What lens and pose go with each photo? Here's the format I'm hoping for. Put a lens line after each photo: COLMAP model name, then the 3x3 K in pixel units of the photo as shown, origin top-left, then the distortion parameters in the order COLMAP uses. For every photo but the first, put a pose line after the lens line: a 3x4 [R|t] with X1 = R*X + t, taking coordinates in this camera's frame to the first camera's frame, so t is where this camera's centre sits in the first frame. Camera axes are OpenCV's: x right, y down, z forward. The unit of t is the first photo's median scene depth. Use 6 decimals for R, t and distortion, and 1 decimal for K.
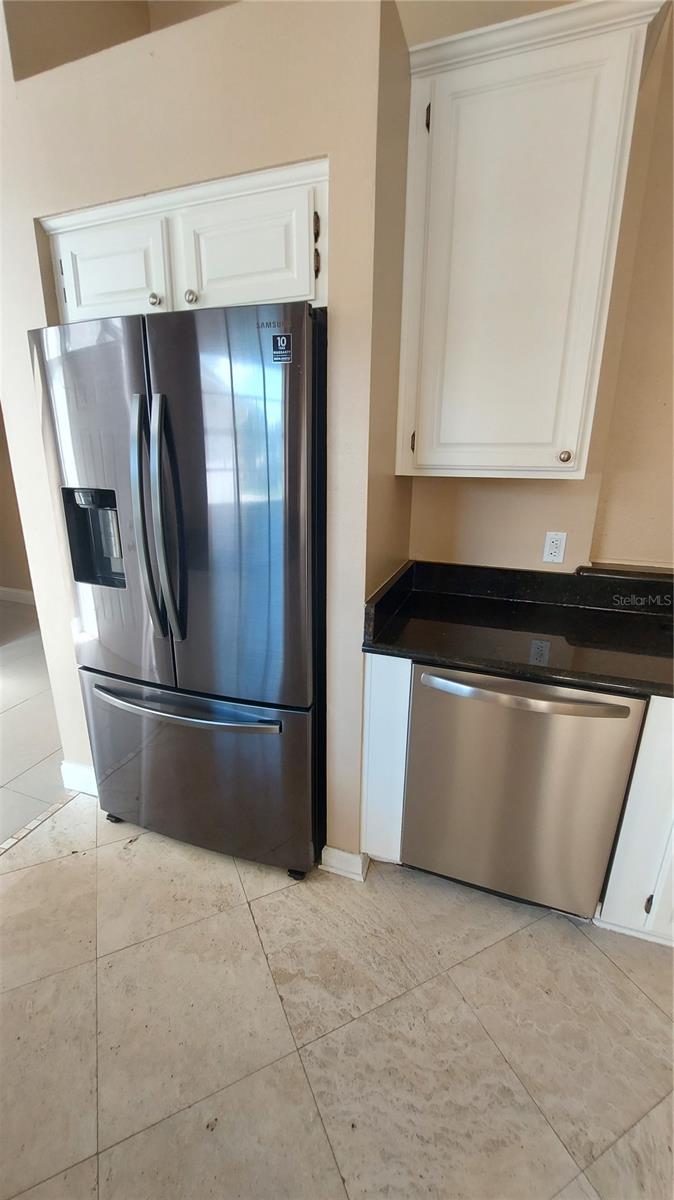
lens RADIAL K [[475.4, 0, 330.4], [0, 475.4, 594.7], [0, 0, 1]] dist [-0.021766, -0.000451]
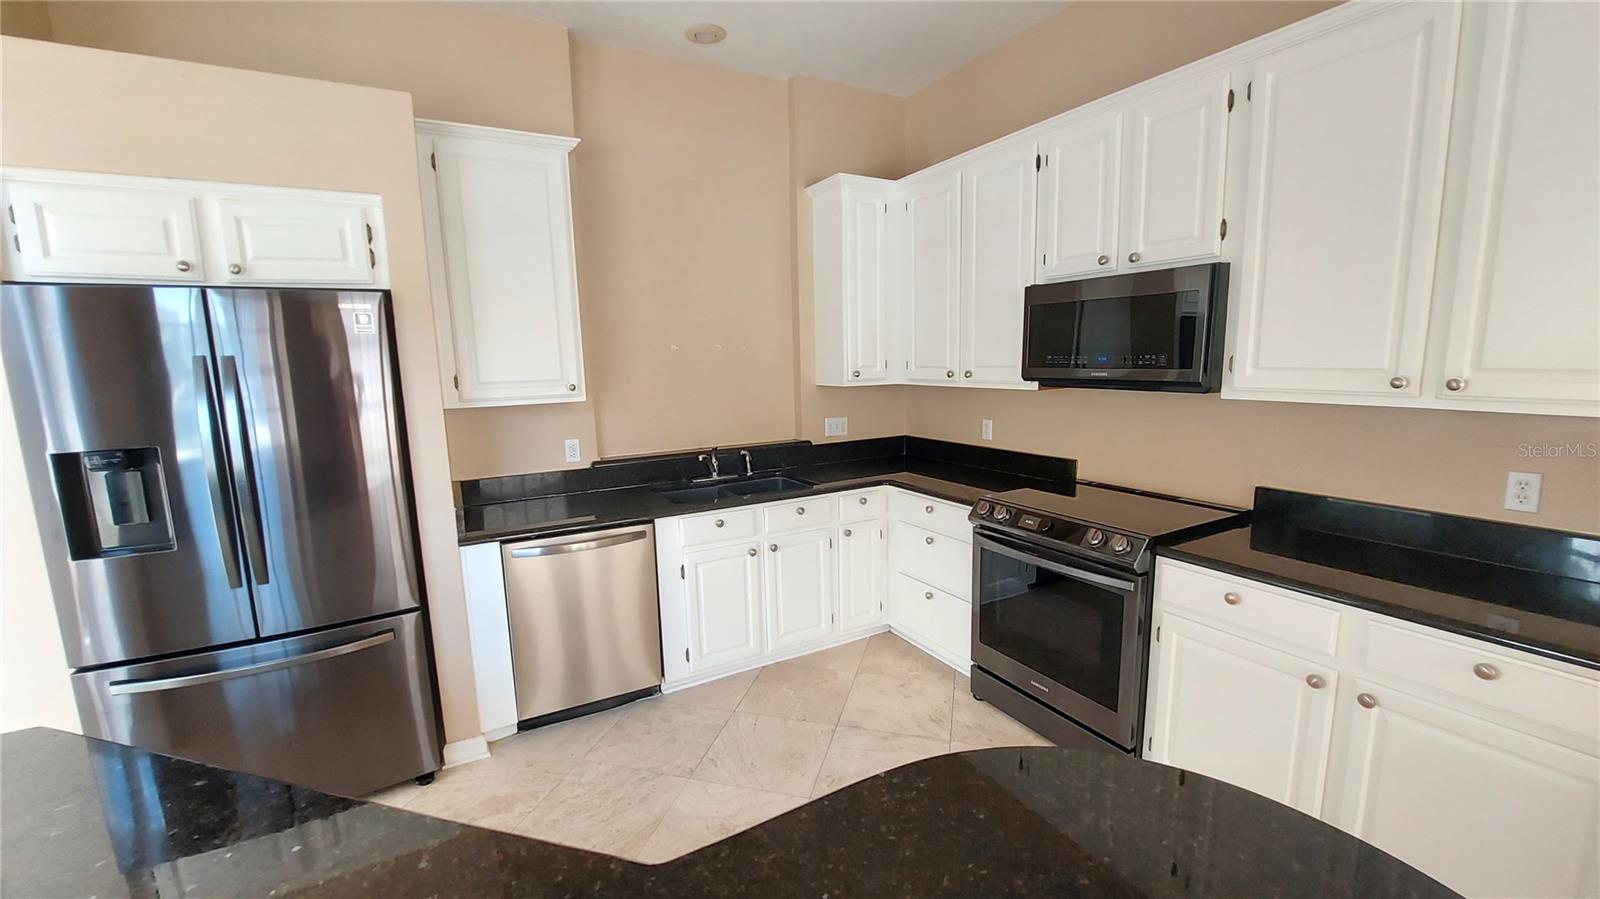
lens RADIAL K [[627.3, 0, 791.9], [0, 627.3, 456.5], [0, 0, 1]] dist [-0.011797, -0.000286]
pose [[0.652718, -0.138691, 0.744798, -0.548442], [0.245444, 0.968789, -0.034699, 0.159591], [-0.716740, 0.205455, 0.666387, -0.772633]]
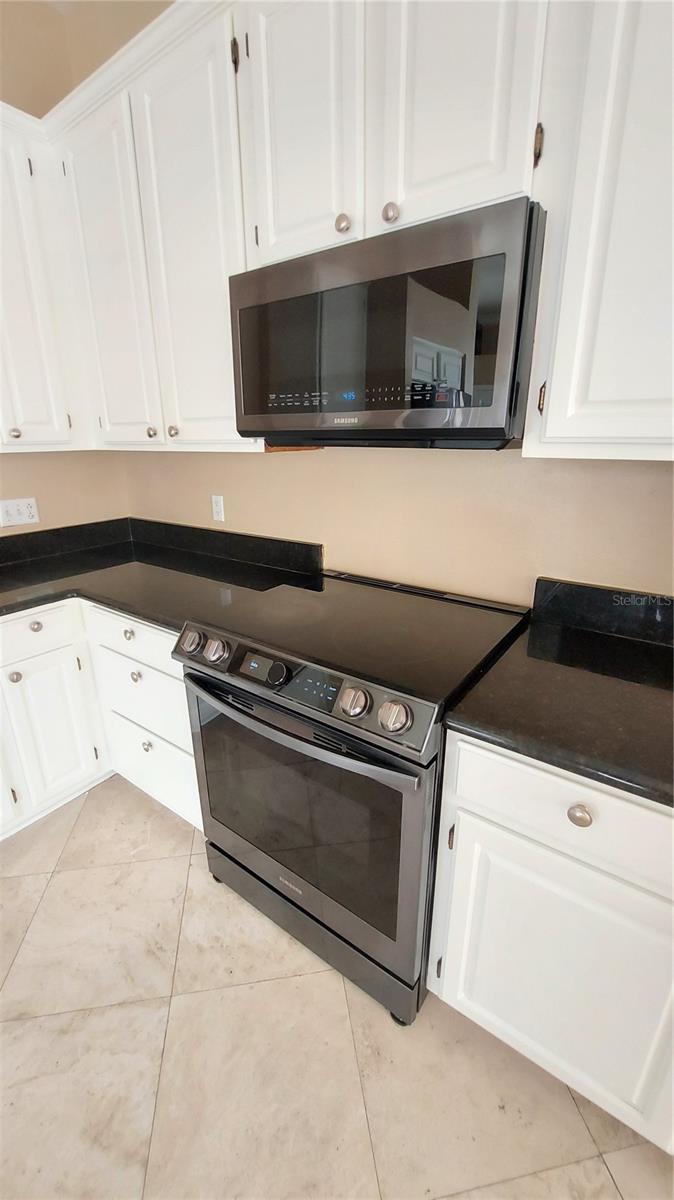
lens RADIAL K [[475.4, 0, 330.4], [0, 475.4, 594.7], [0, 0, 1]] dist [-0.021766, -0.000451]
pose [[0.271400, -0.310096, 0.911144, 0.456624], [0.287833, 0.929501, 0.230607, 0.170000], [-0.918419, 0.199670, 0.341522, -0.478300]]
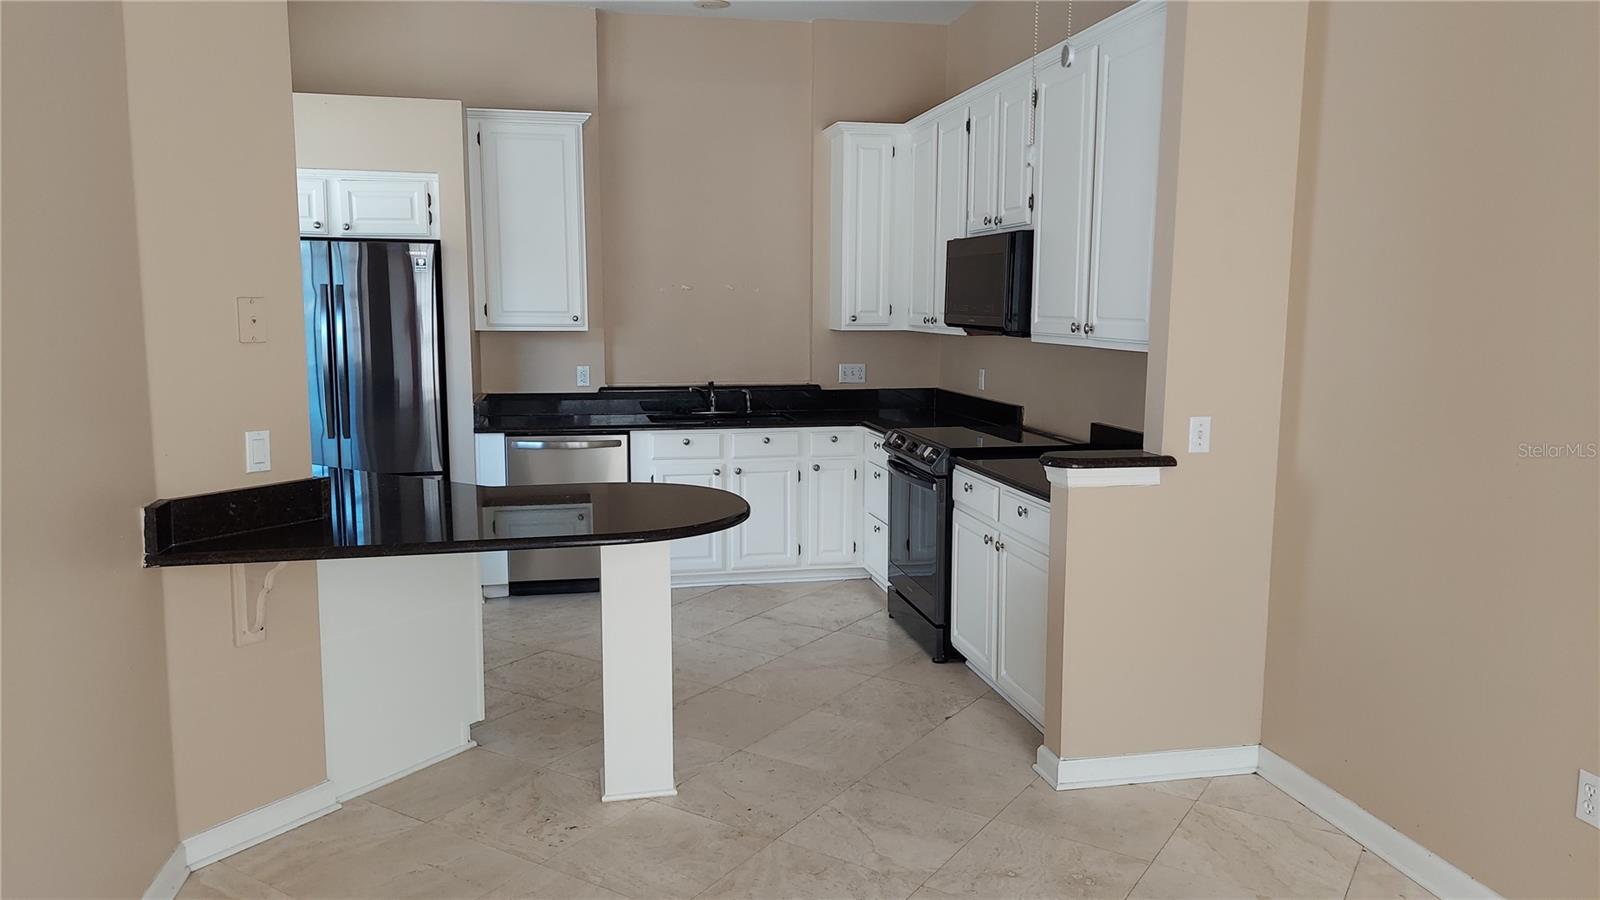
lens RADIAL K [[1096.8, 0, 800.0], [0, 1096.8, 450.0], [0, 0, 1]] dist [0.099021, -0.000146]
pose [[0.847391, -0.072152, 0.526044, -1.002311], [0.154084, 0.981507, -0.113587, 0.788627], [-0.508121, 0.177307, 0.842838, -2.820847]]
